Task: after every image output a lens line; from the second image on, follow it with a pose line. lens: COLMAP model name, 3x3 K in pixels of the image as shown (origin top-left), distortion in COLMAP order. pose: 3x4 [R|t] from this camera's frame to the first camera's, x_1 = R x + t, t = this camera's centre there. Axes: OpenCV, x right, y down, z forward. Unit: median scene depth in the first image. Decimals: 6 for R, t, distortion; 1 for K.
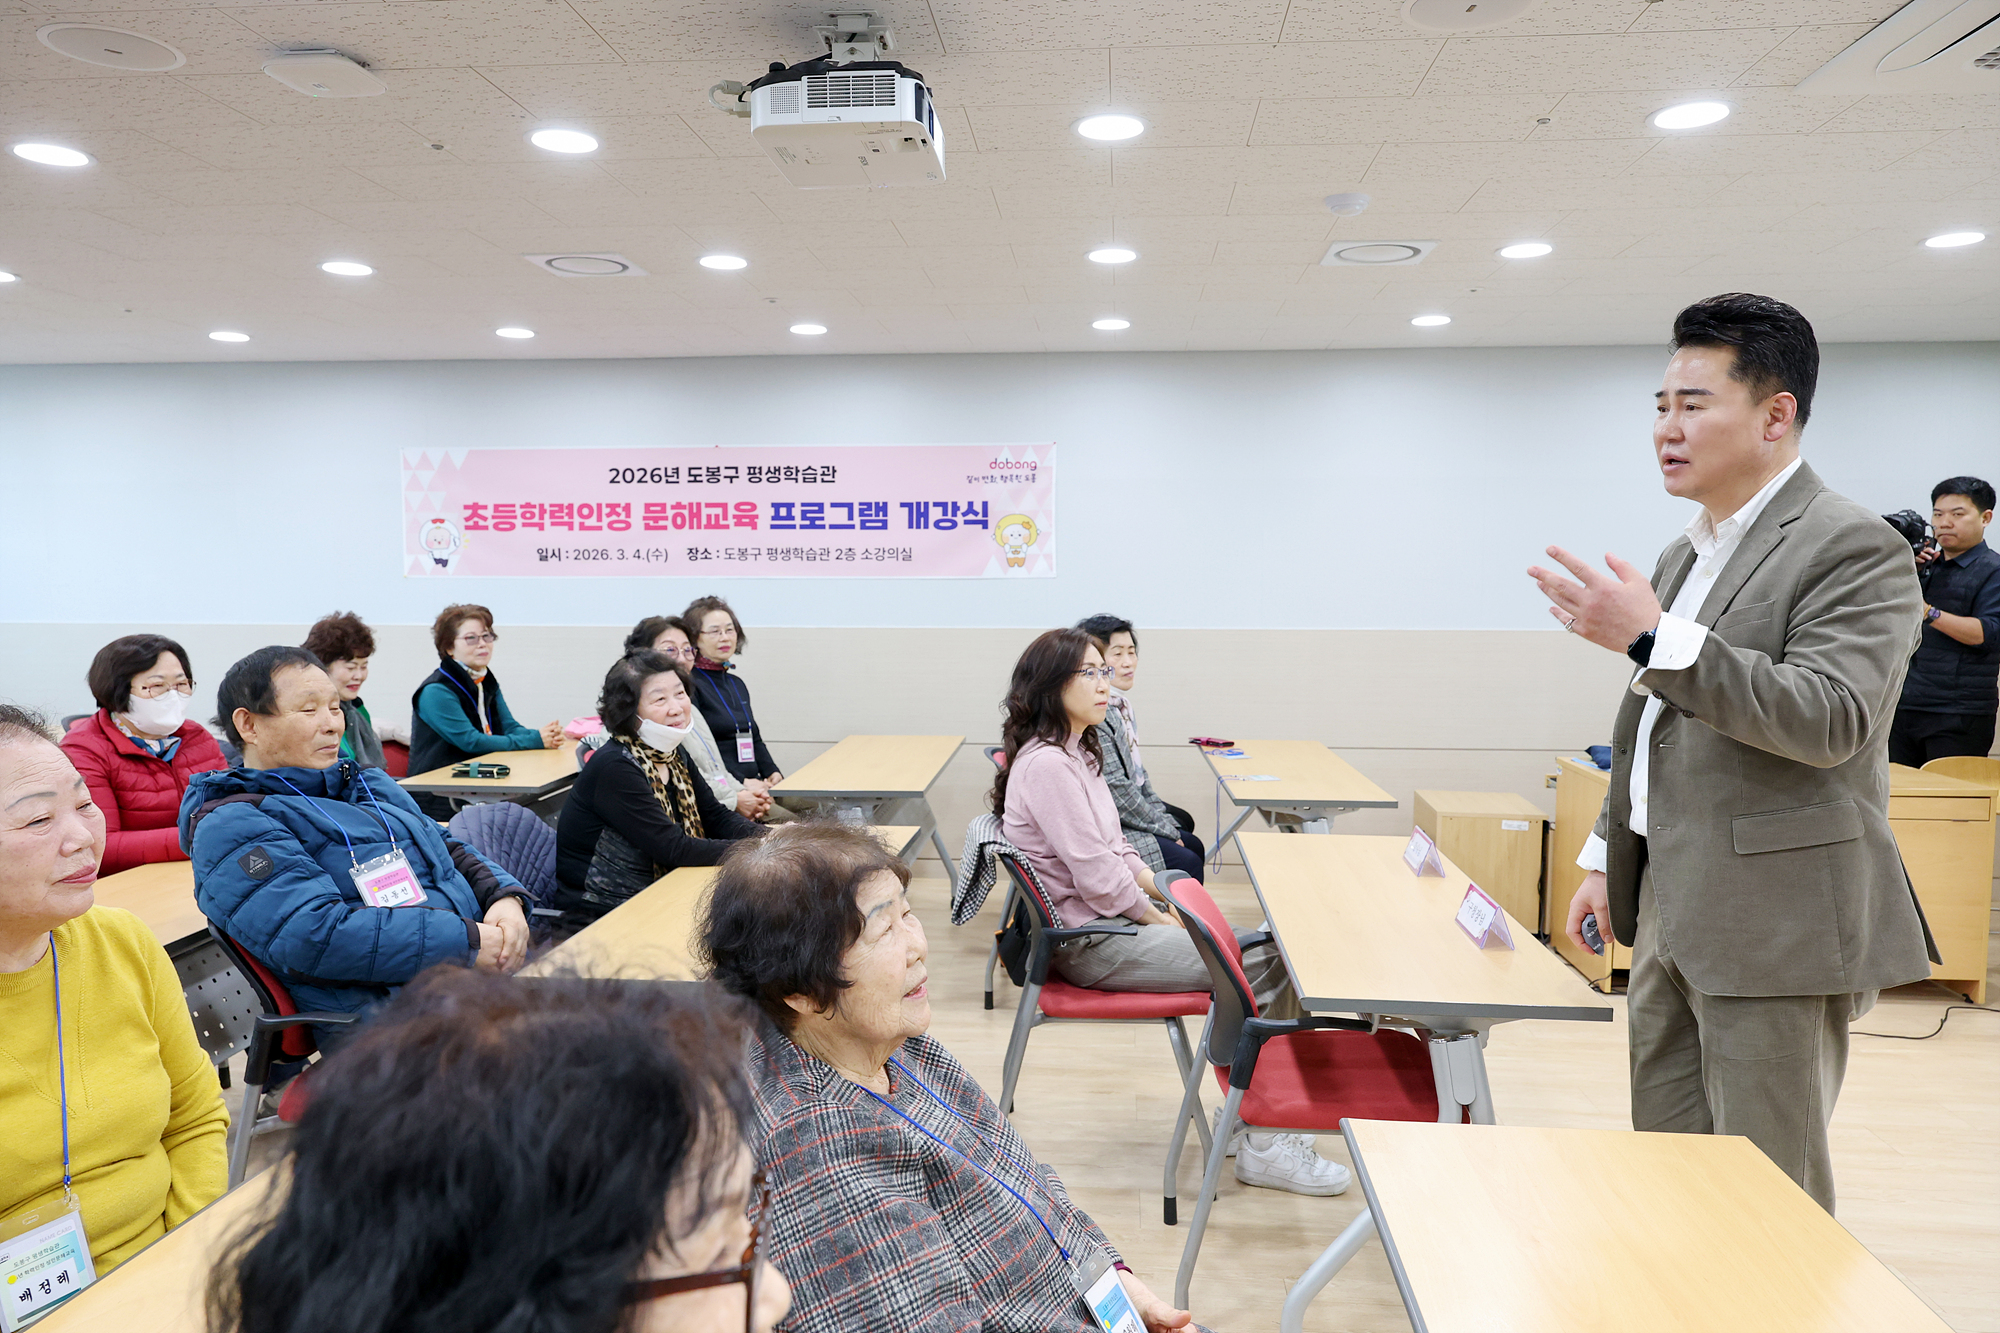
lens RADIAL K [[1379.8, 0, 1000.0], [0, 1379.8, 666.5], [0, 0, 1]] dist [-0.004575, -0.001728]
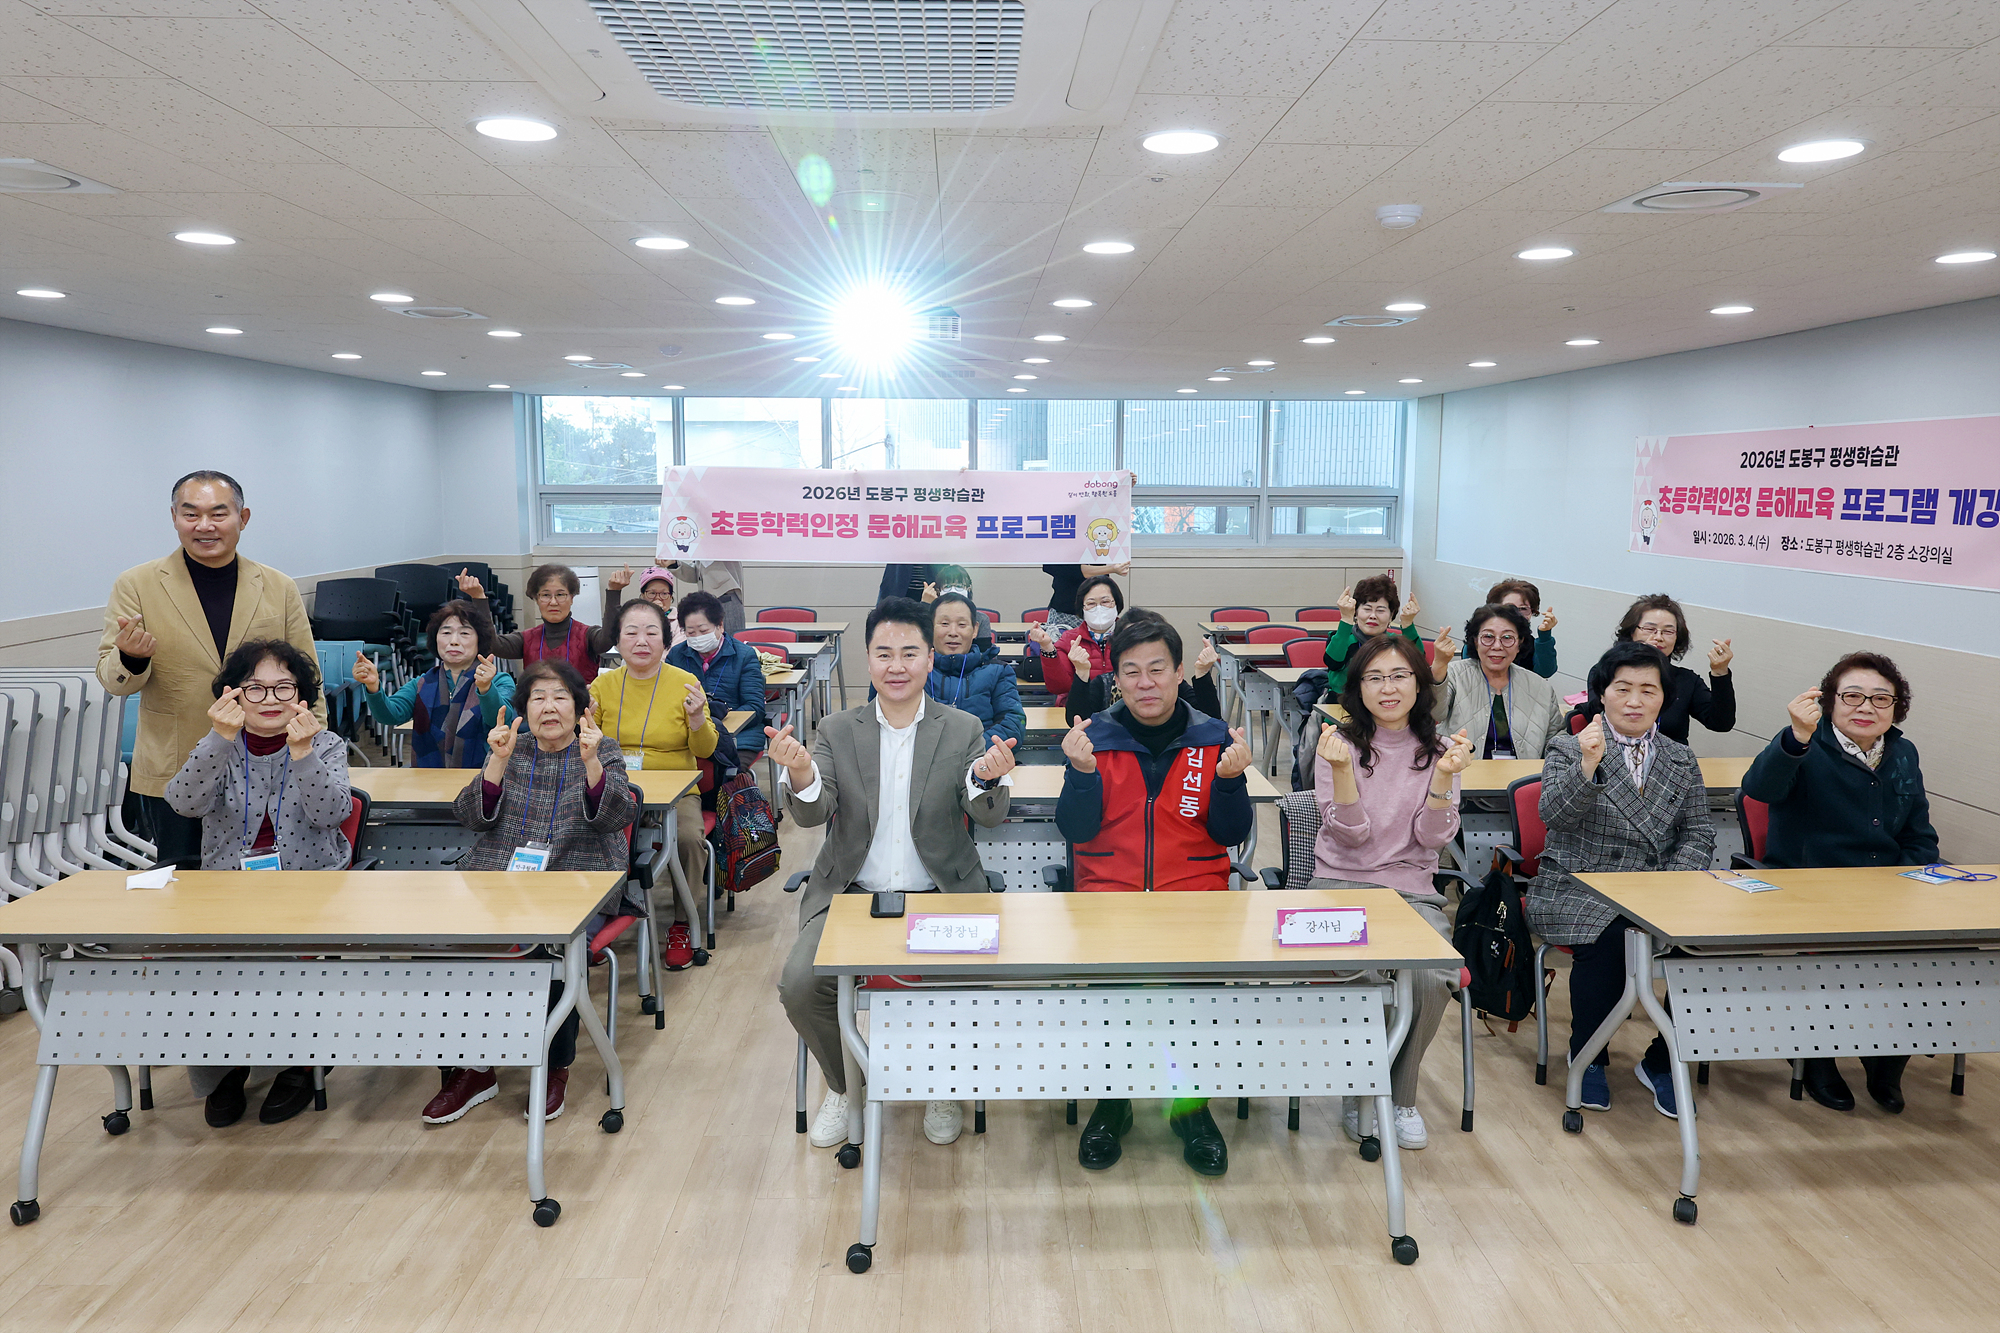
lens RADIAL K [[1379.8, 0, 1000.0], [0, 1379.8, 666.5], [0, 0, 1]] dist [-0.004575, -0.001728]
pose [[0.122900, 0.131977, -0.983604, 0.651244], [-0.076549, 0.989426, 0.123193, -0.074071], [0.989462, 0.060153, 0.131703, 0.359549]]
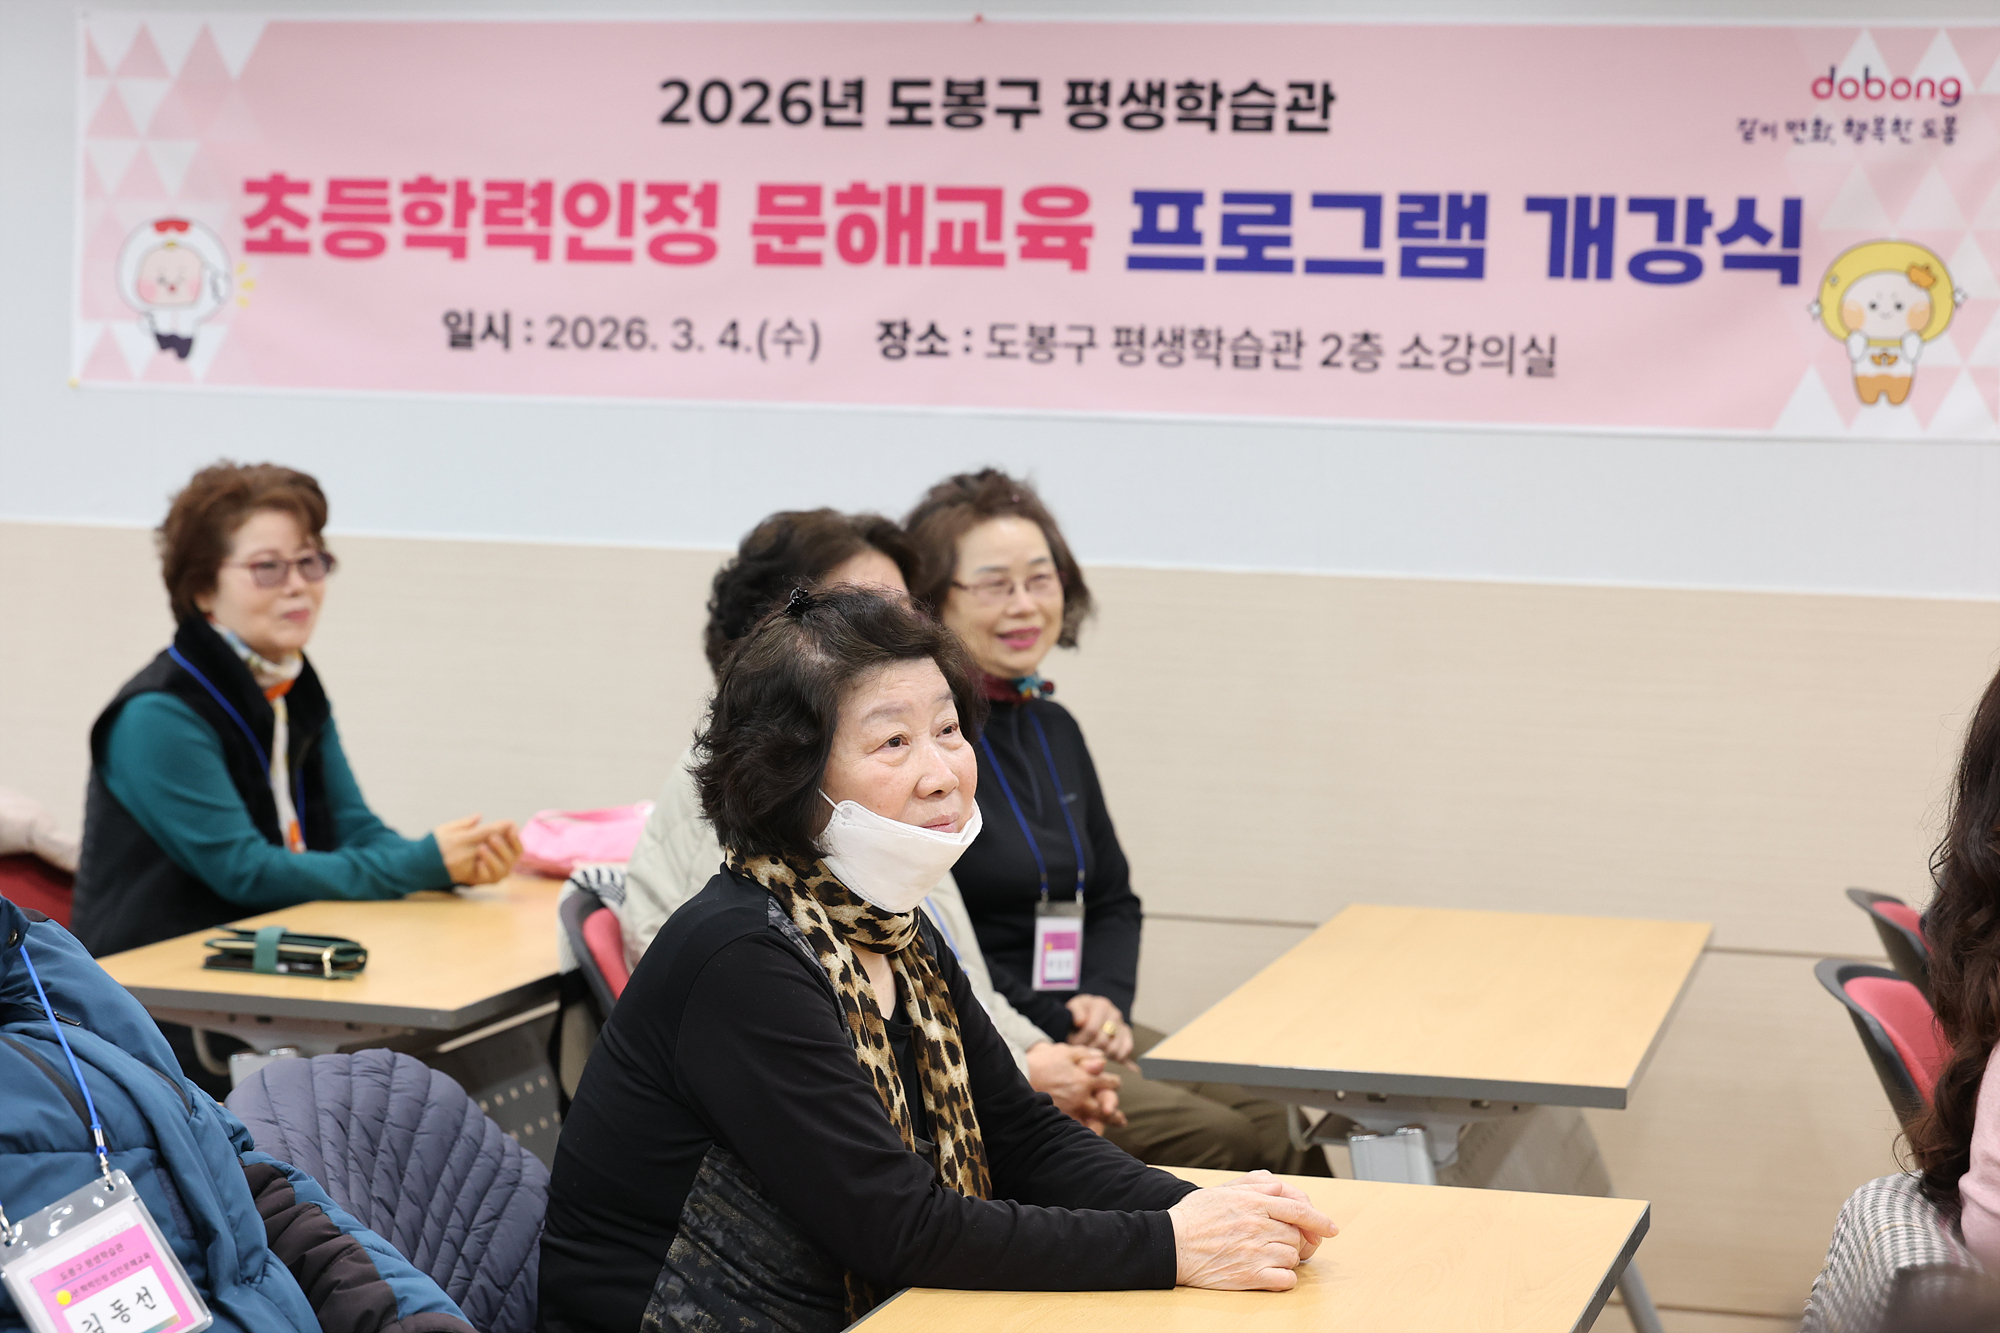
lens RADIAL K [[4036.9, 0, 1000.0], [0, 4036.9, 666.5], [0, 0, 1]] dist [-0.023848, -0.281744]
pose [[0.985431, 0.039008, -0.165543, -0.032898], [-0.041057, 0.999117, -0.008972, 0.005445], [0.165046, 0.015638, 0.986162, 0.042545]]
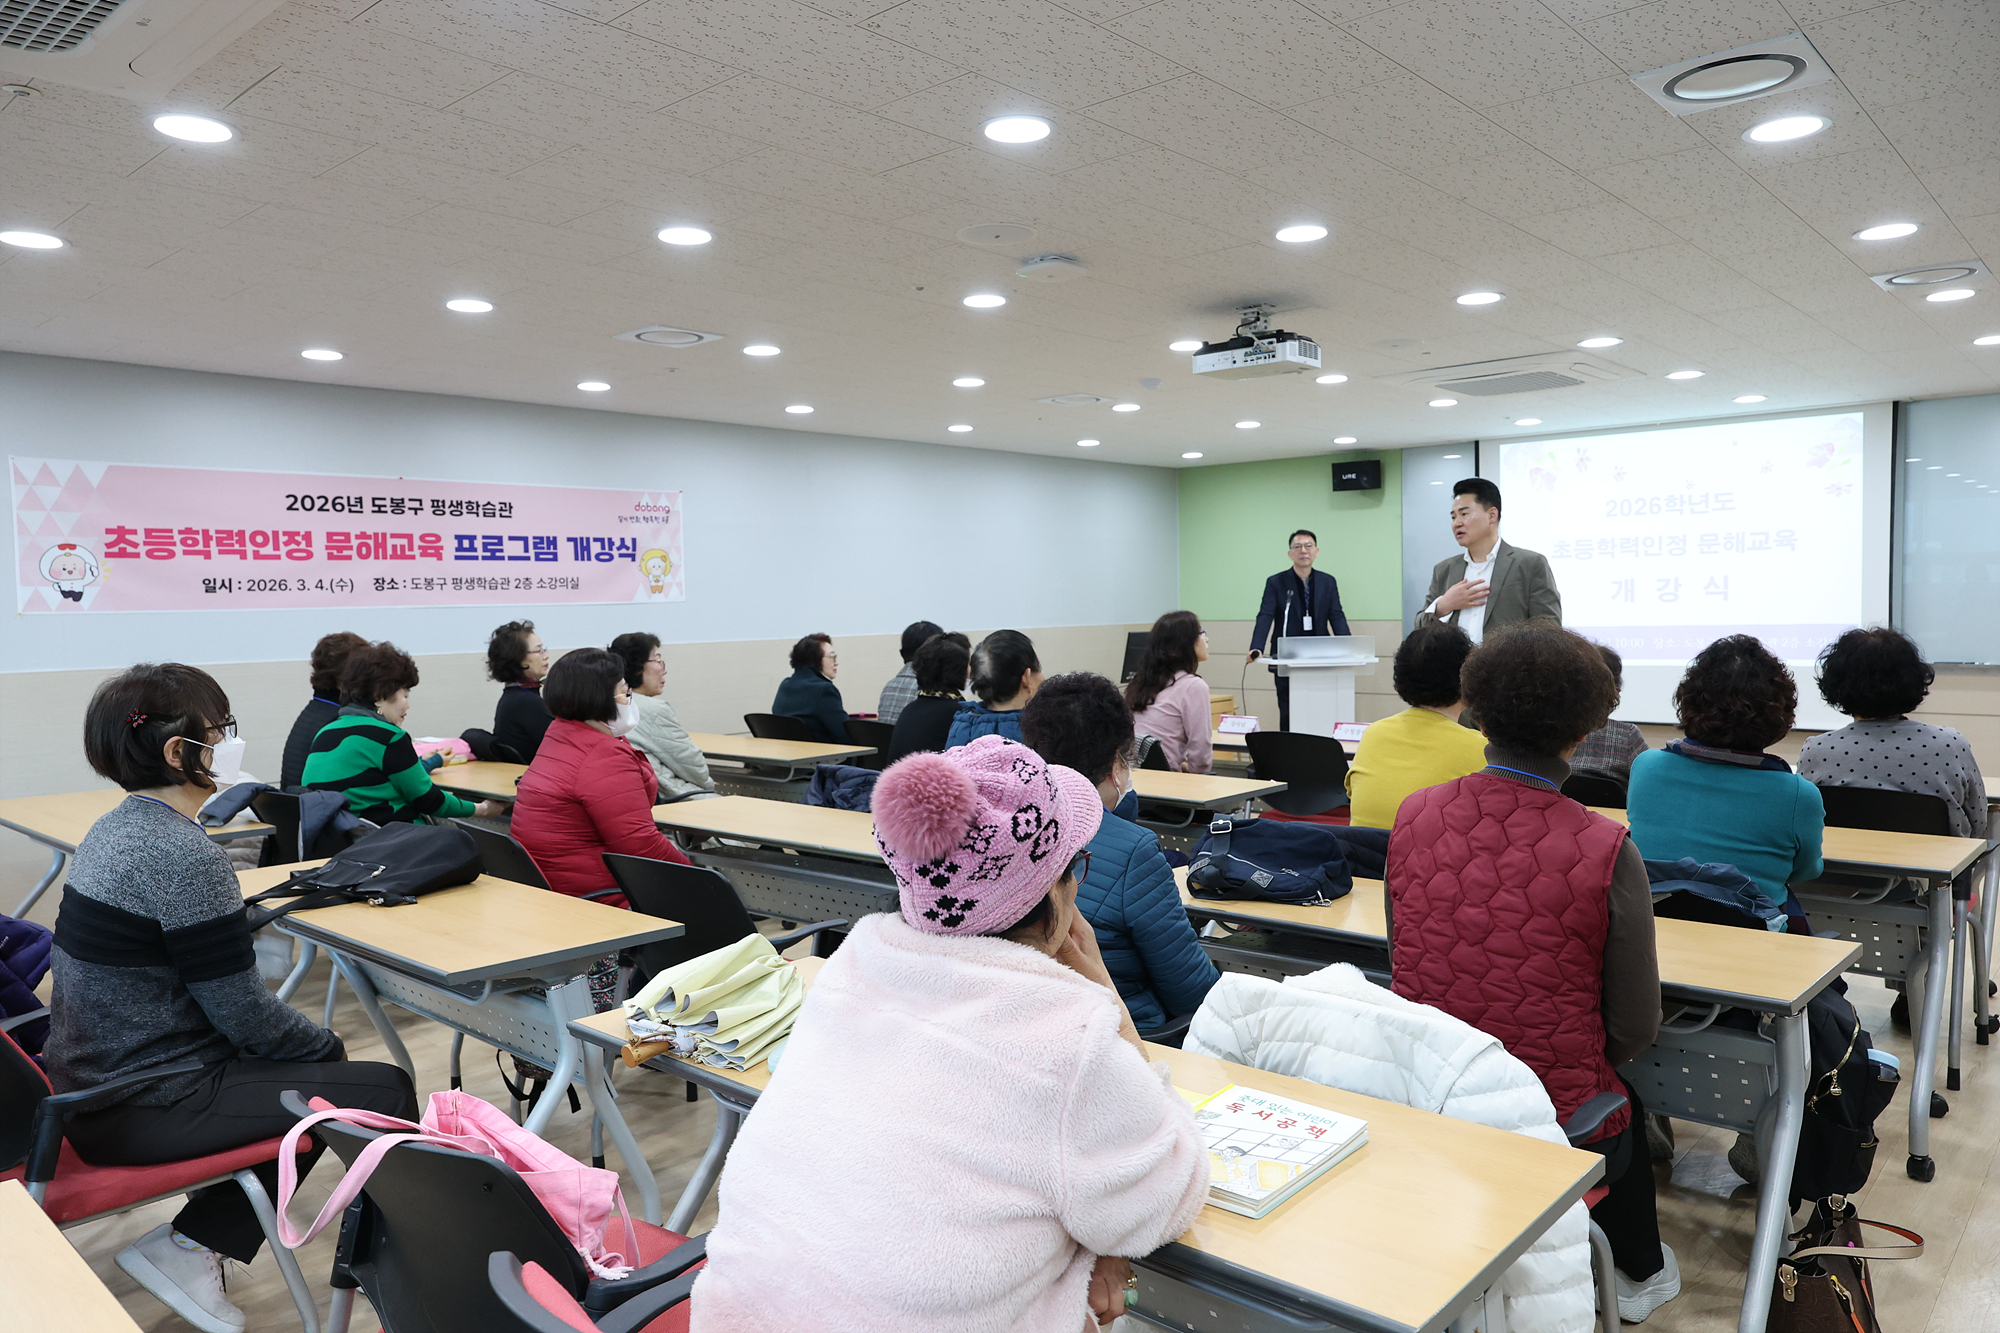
lens RADIAL K [[1379.8, 0, 1000.0], [0, 1379.8, 666.5], [0, 0, 1]] dist [-0.004575, -0.001728]
pose [[0.600402, -0.052256, 0.797989, -0.762893], [0.077262, 0.996985, 0.007156, 0.005662], [-0.795957, 0.057358, 0.602629, 0.044597]]
